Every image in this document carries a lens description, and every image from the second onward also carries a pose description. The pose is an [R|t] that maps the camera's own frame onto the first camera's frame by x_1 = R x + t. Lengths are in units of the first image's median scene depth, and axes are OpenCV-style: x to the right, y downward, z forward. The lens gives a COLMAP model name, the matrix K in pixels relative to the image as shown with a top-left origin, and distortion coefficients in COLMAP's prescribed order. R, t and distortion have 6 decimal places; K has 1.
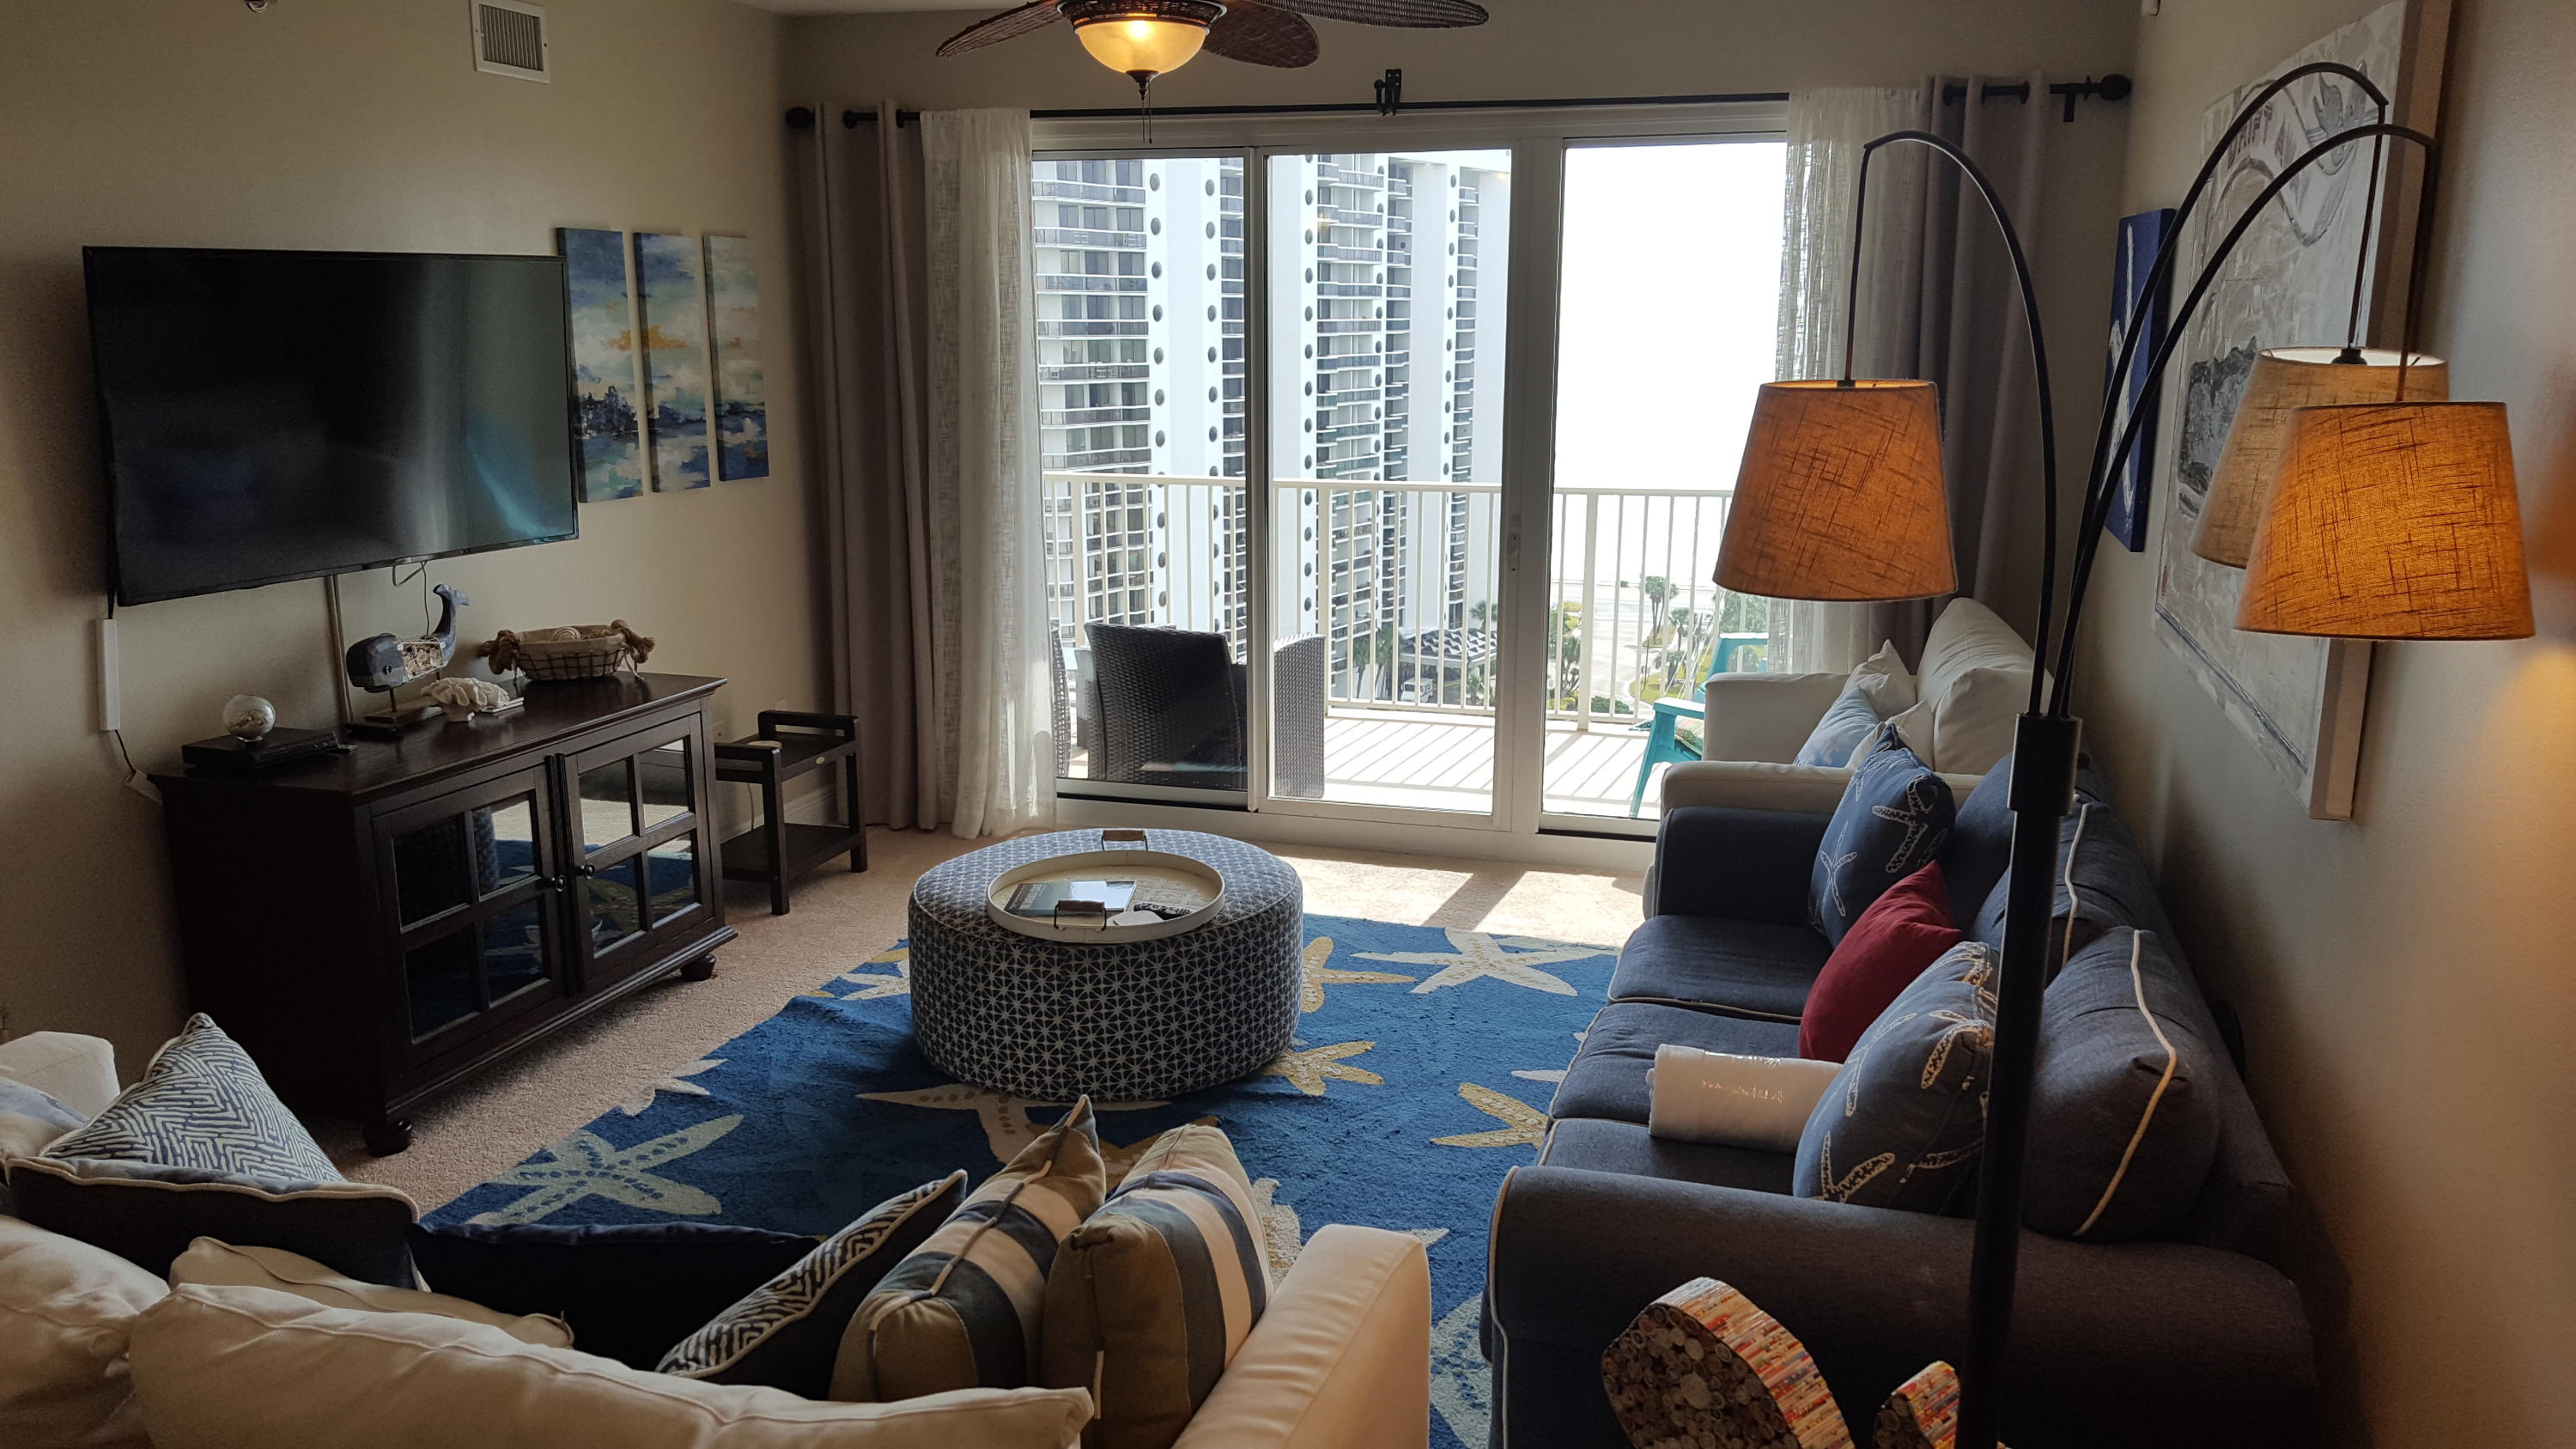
lens RADIAL K [[1928.3, 0, 1281.7], [0, 1928.3, 787.1], [0, 0, 1]] dist [0.139585, -0.293098]
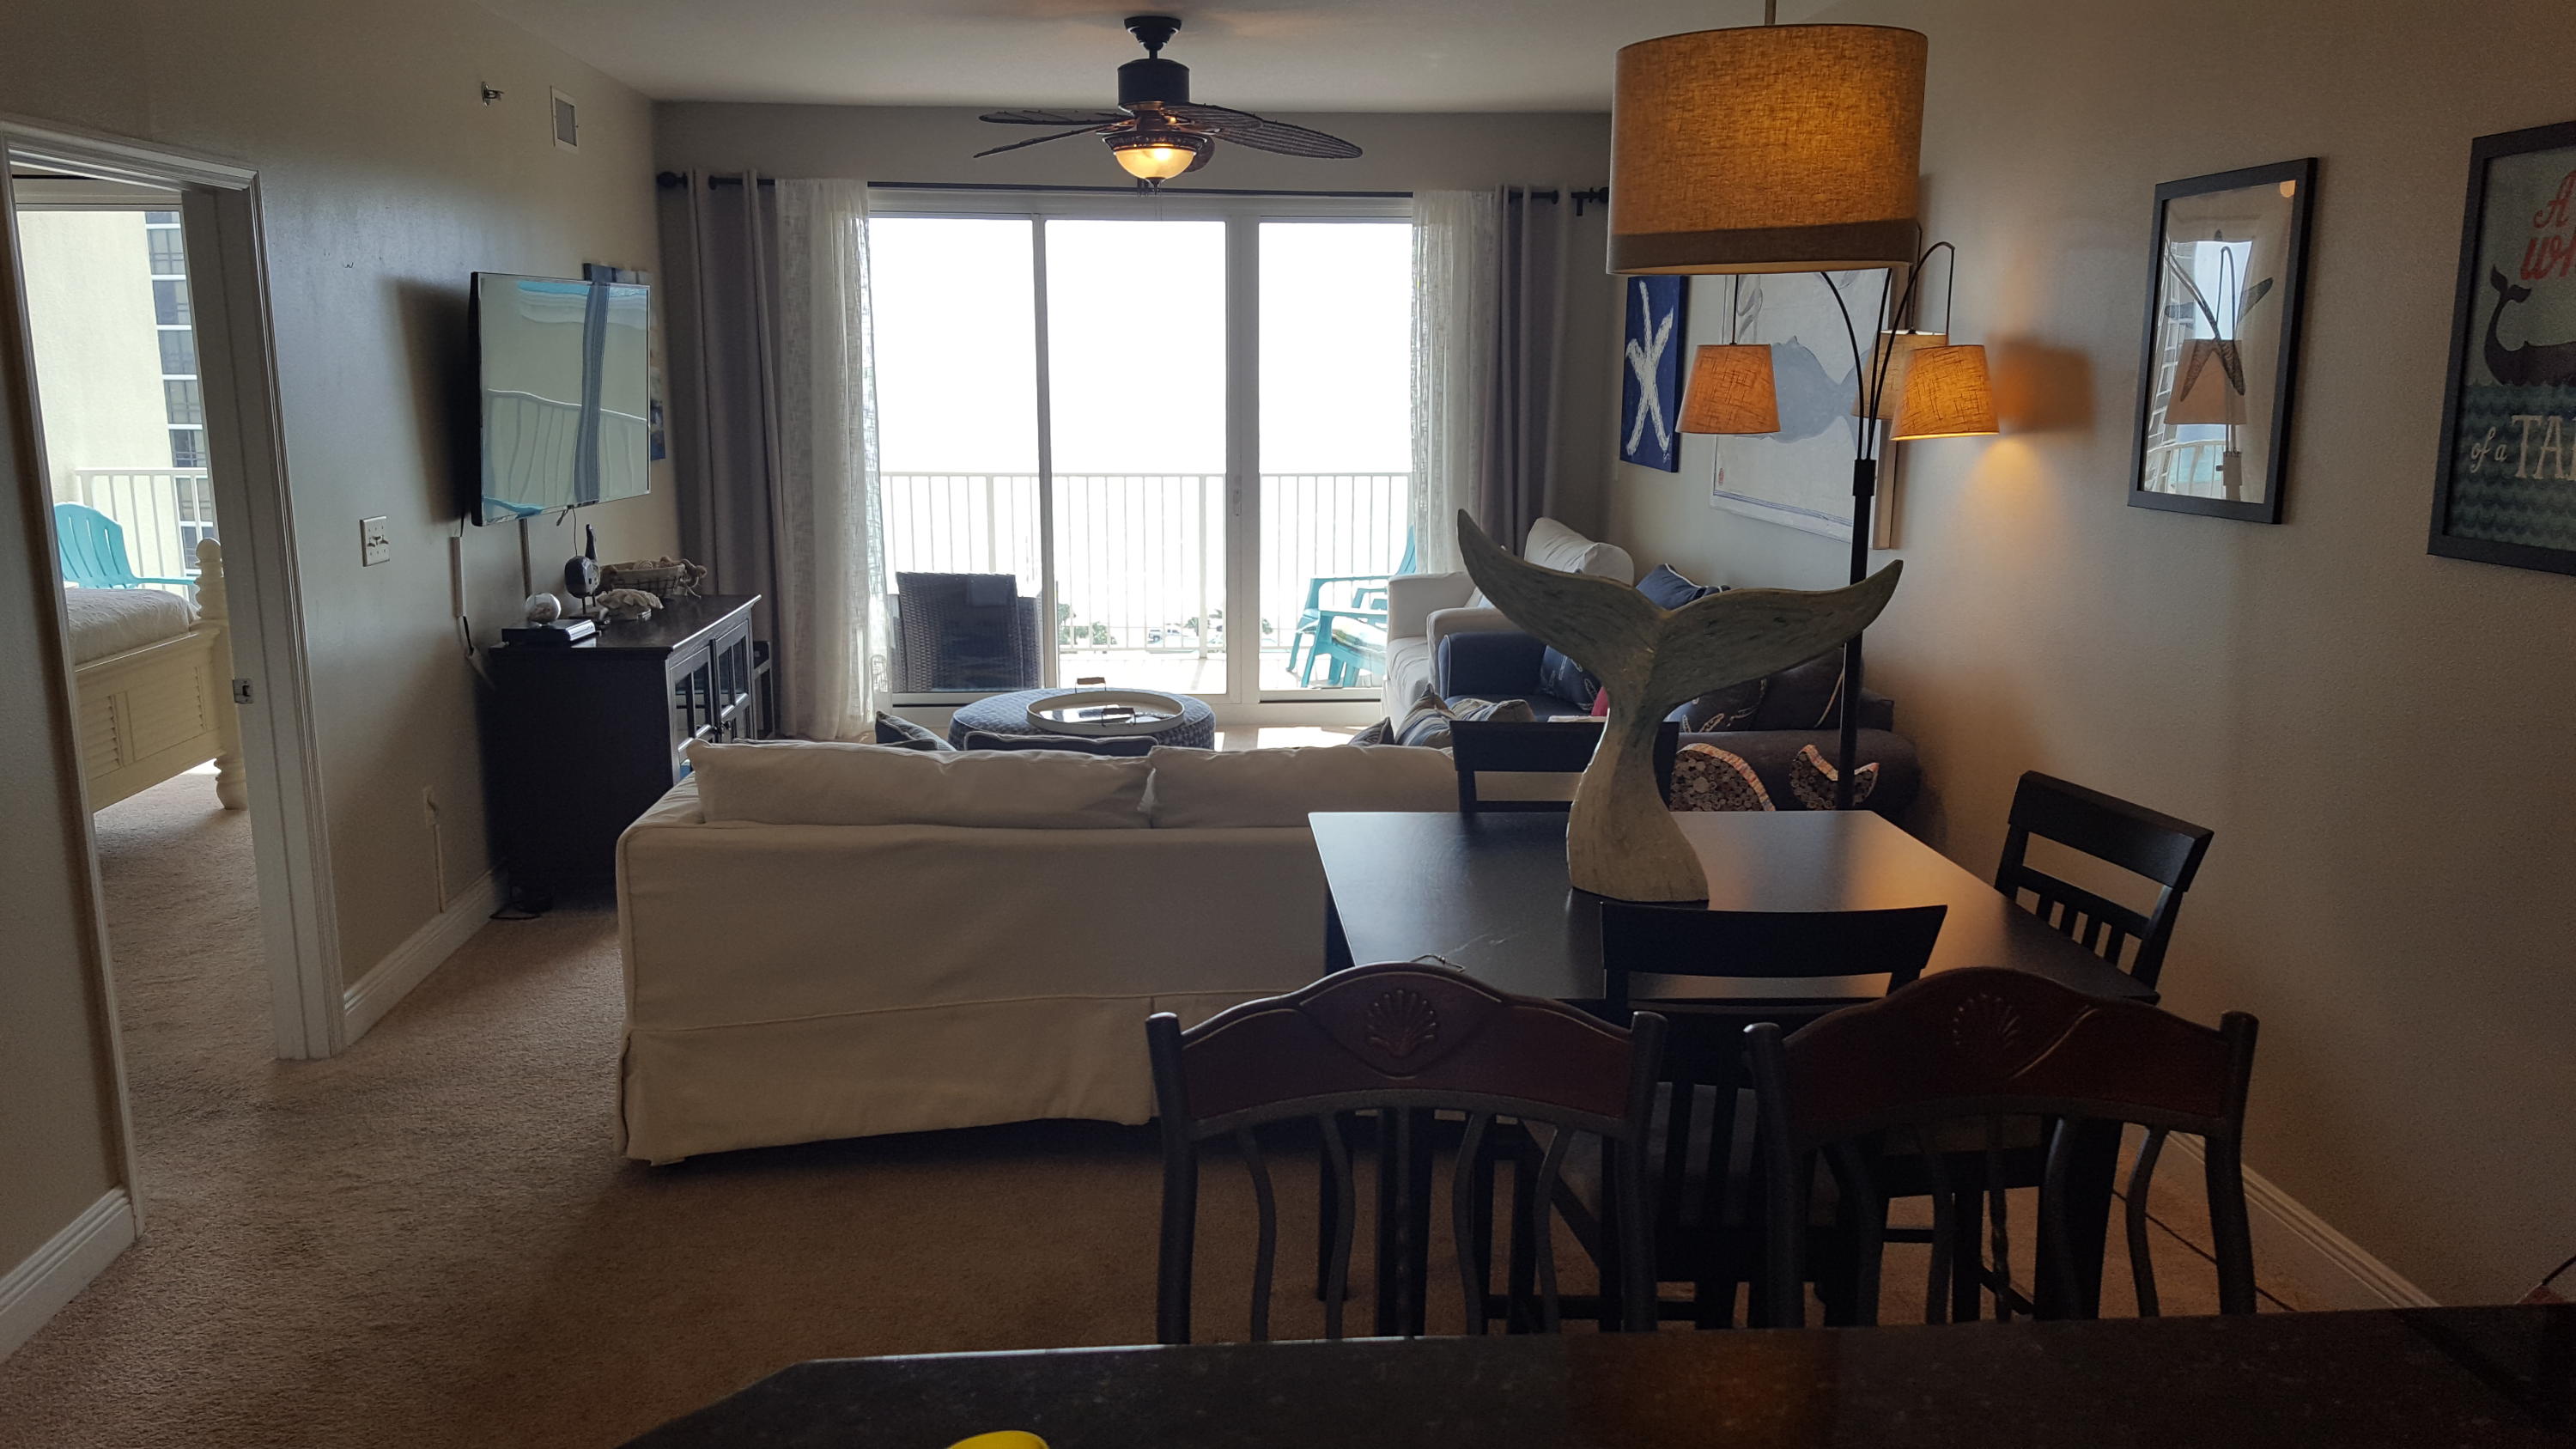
lens RADIAL K [[1954.7, 0, 1281.5], [0, 1954.7, 769.0], [0, 0, 1]] dist [0.076921, -0.095018]
pose [[0.933234, -0.072064, 0.351966, -0.386342], [0.083608, 0.996342, -0.017688, 0.106367], [-0.349404, 0.045934, 0.935846, -0.358353]]
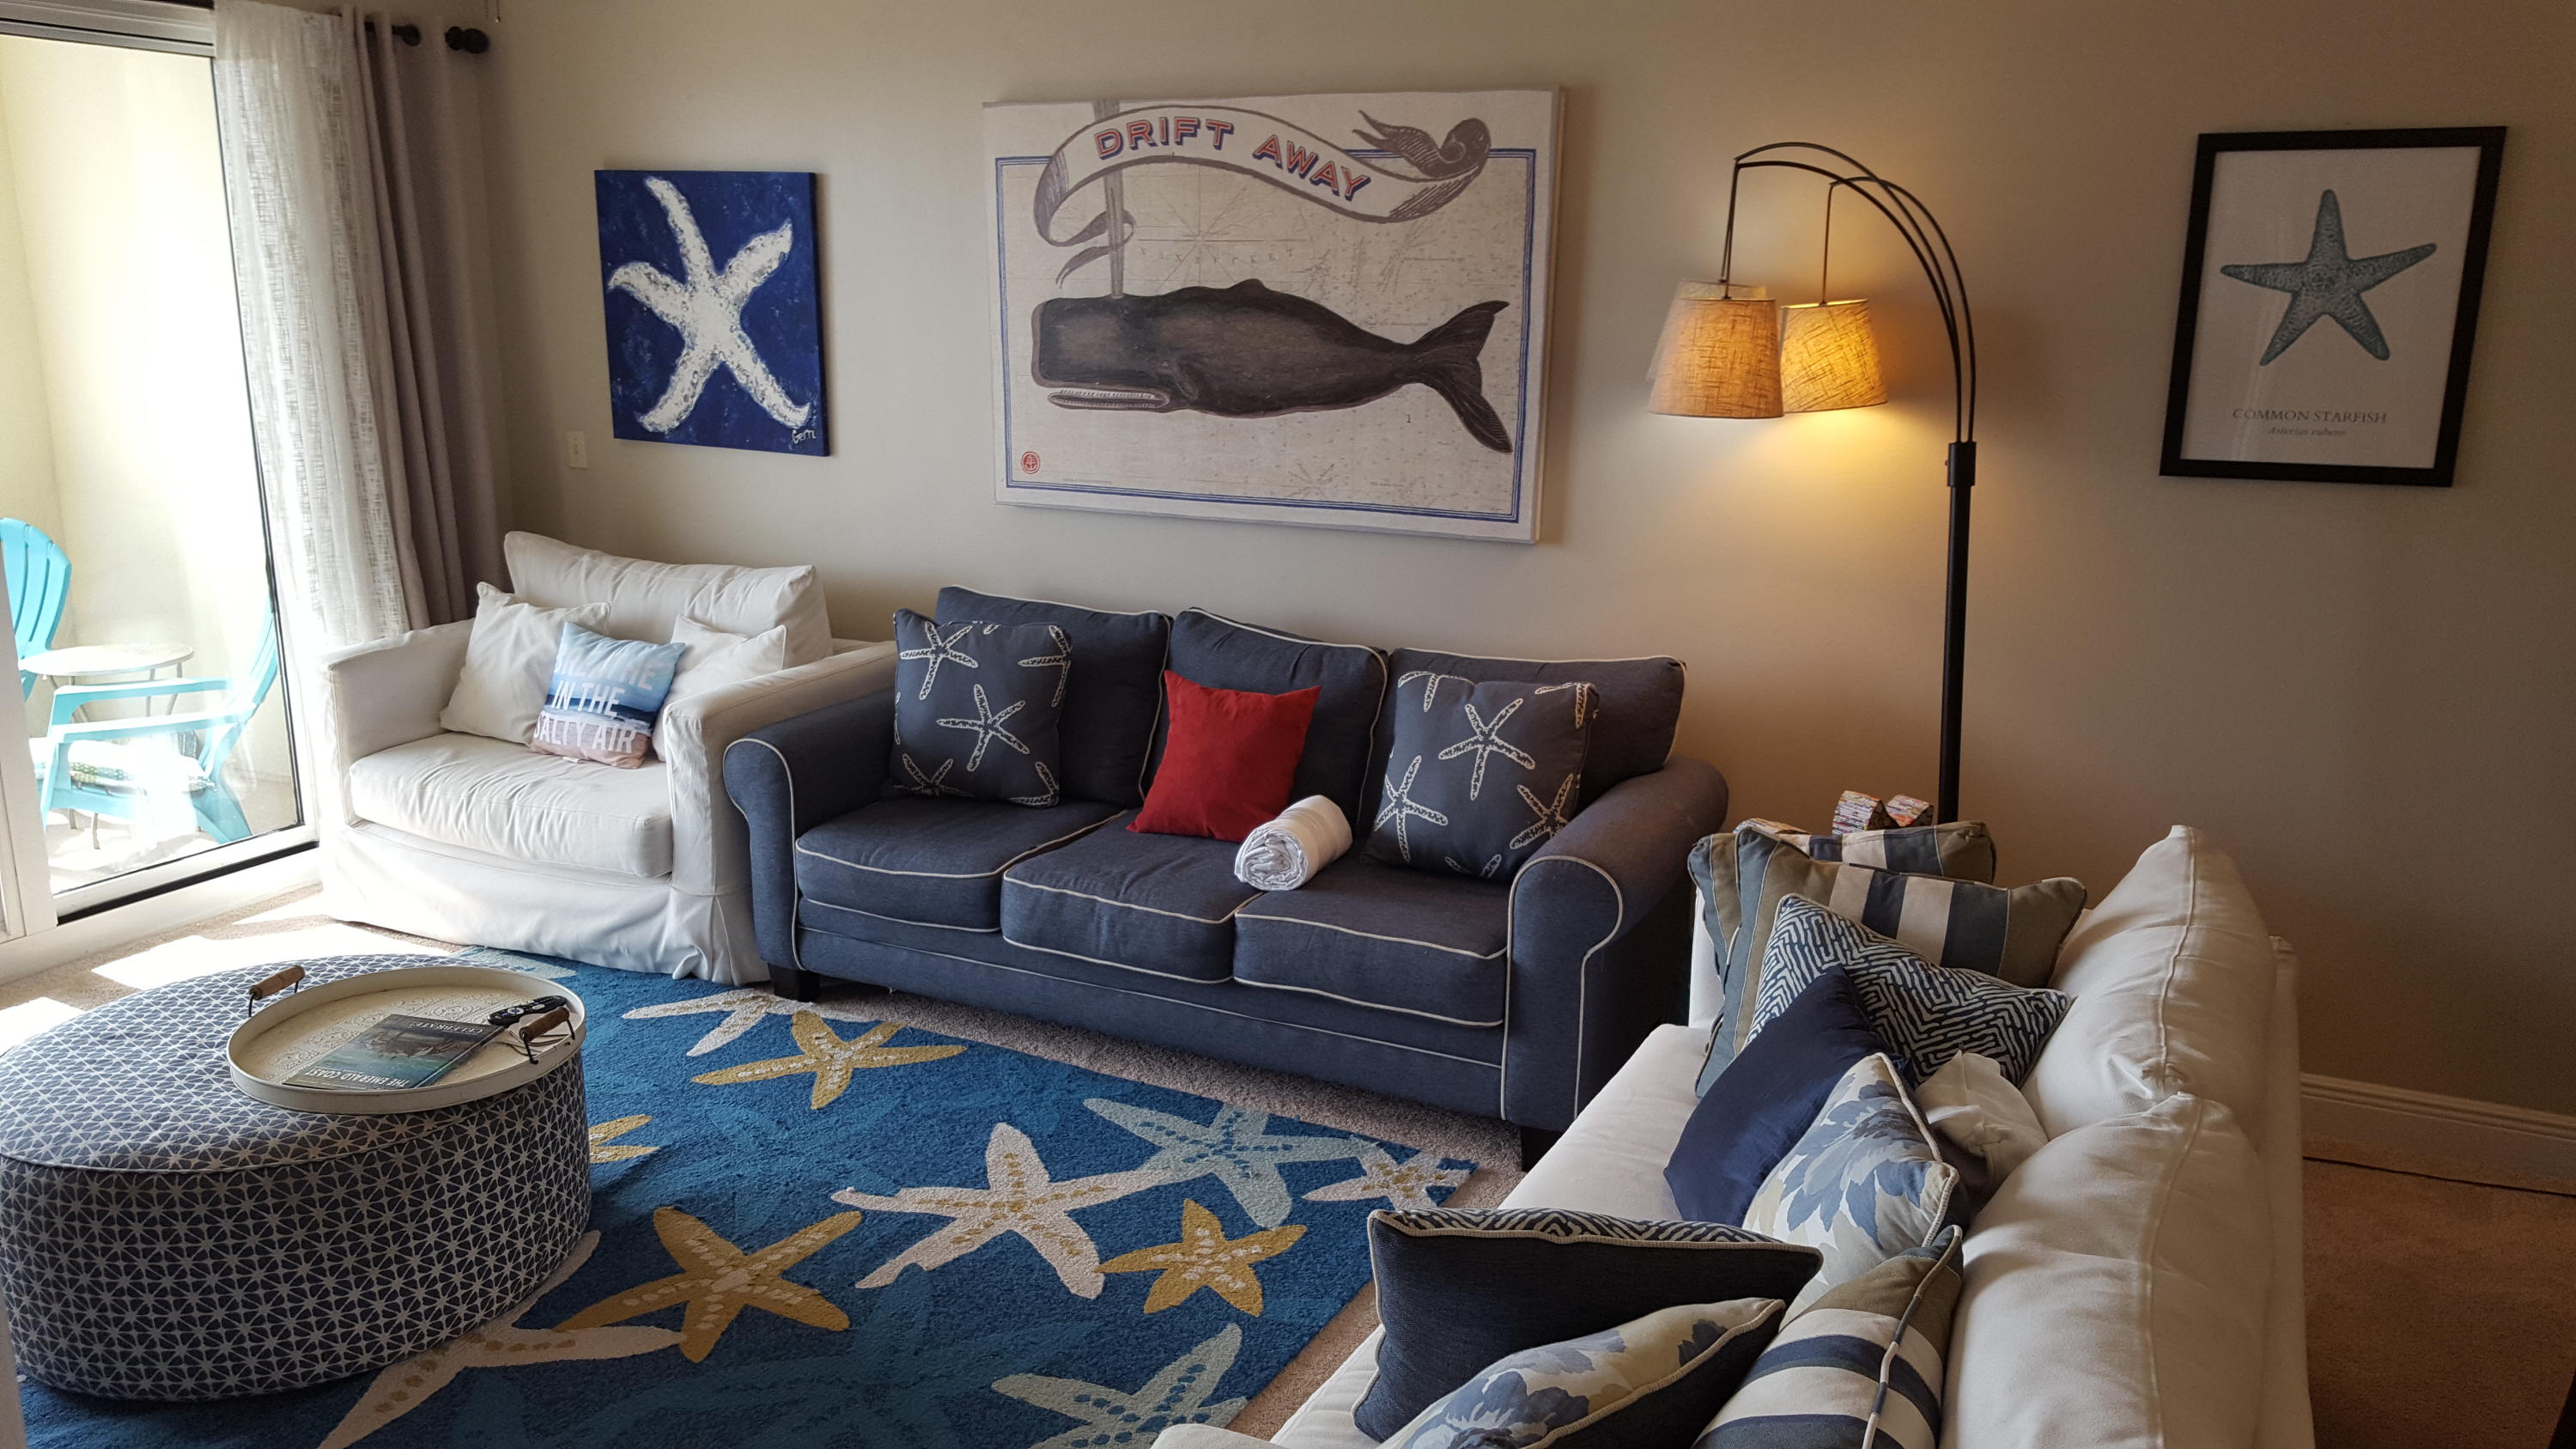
lens RADIAL K [[1893.9, 0, 1286.4], [0, 1893.9, 754.4], [0, 0, 1]] dist [0.137359, -0.218595]
pose [[0.167001, -0.244764, 0.955092, -0.546118], [0.229157, 0.951804, 0.203852, -0.092538], [-0.958957, 0.184823, 0.215041, 0.385416]]
